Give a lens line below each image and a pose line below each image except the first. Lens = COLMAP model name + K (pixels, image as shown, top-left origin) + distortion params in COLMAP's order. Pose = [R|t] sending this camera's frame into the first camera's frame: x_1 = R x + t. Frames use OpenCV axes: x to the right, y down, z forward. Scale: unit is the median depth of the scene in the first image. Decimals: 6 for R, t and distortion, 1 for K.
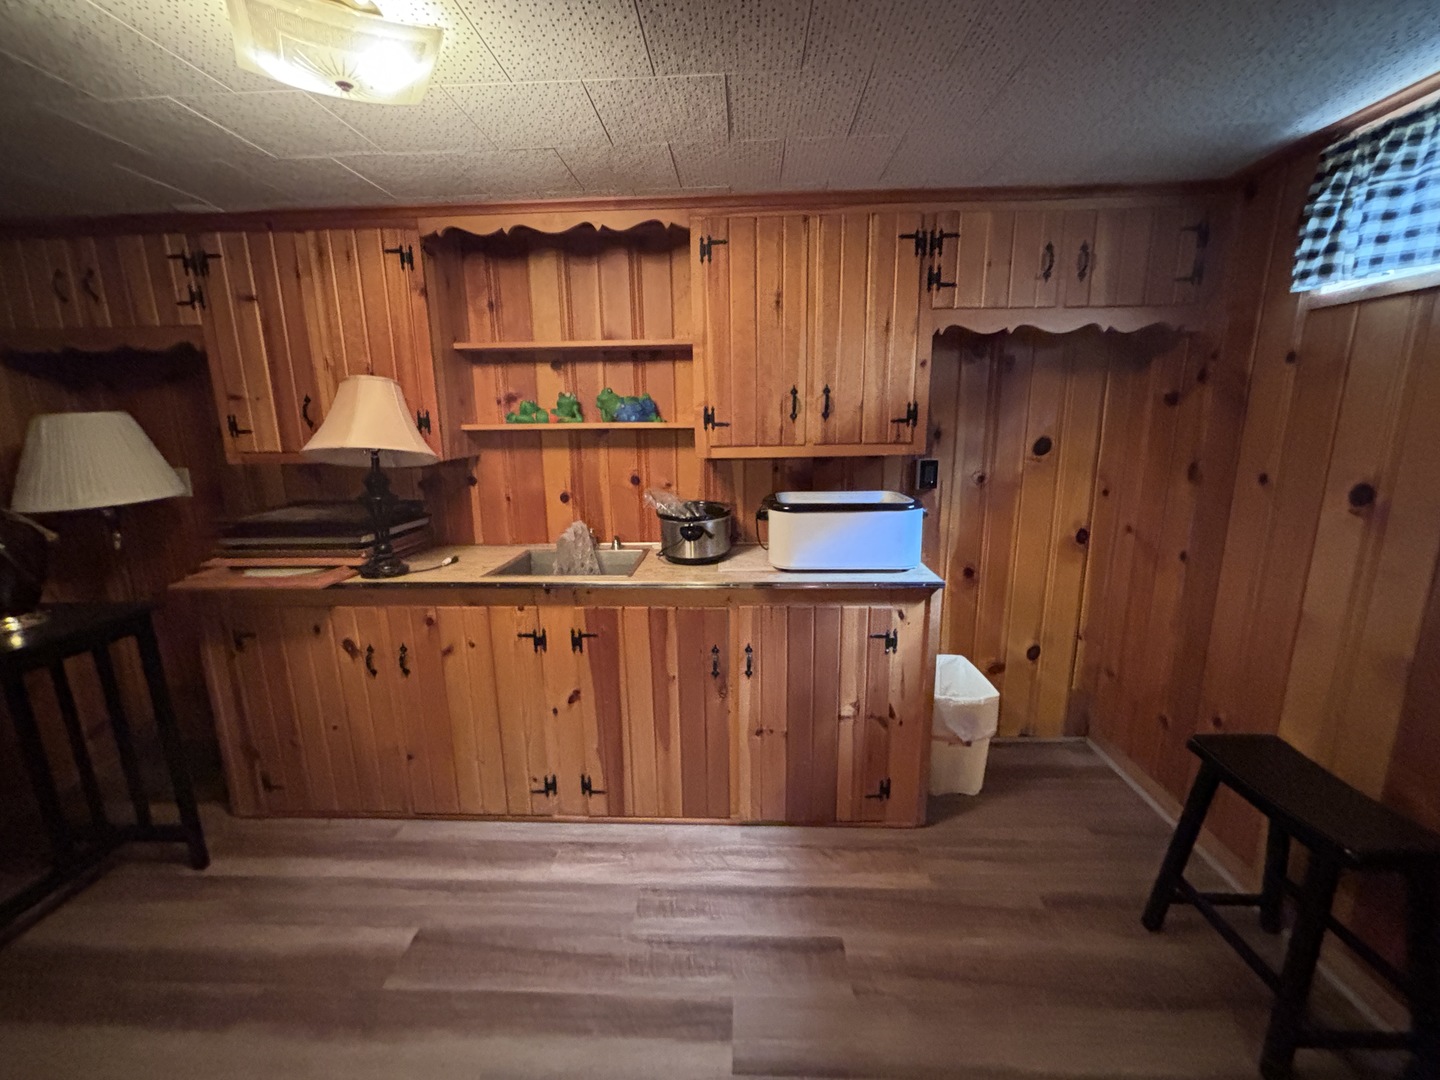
lens RADIAL K [[582.1, 0, 718.7], [0, 582.1, 533.9], [0, 0, 1]] dist [-0.019383, -0.000279]
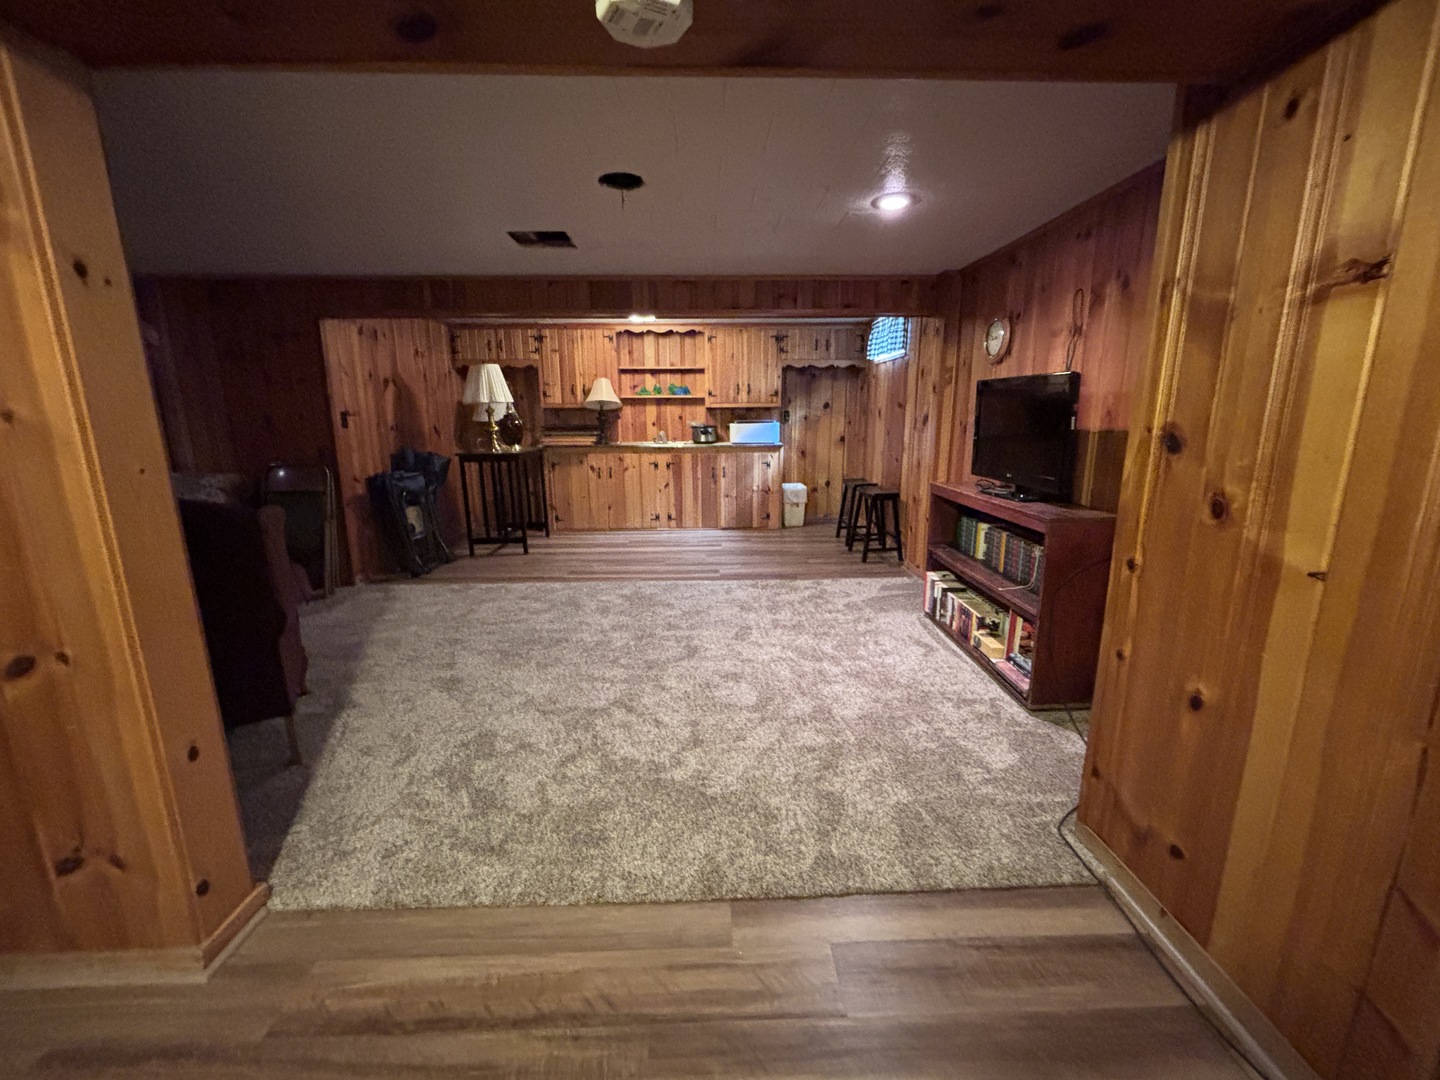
lens RADIAL K [[582.1, 0, 719.9], [0, 582.1, 549.0], [0, 0, 1]] dist [-0.019383, -0.000279]
pose [[0.997292, -0.007382, 0.073167, -0.187488], [0.004940, 0.999426, 0.033508, 0.492553], [-0.073372, -0.033056, 0.996757, -1.983892]]
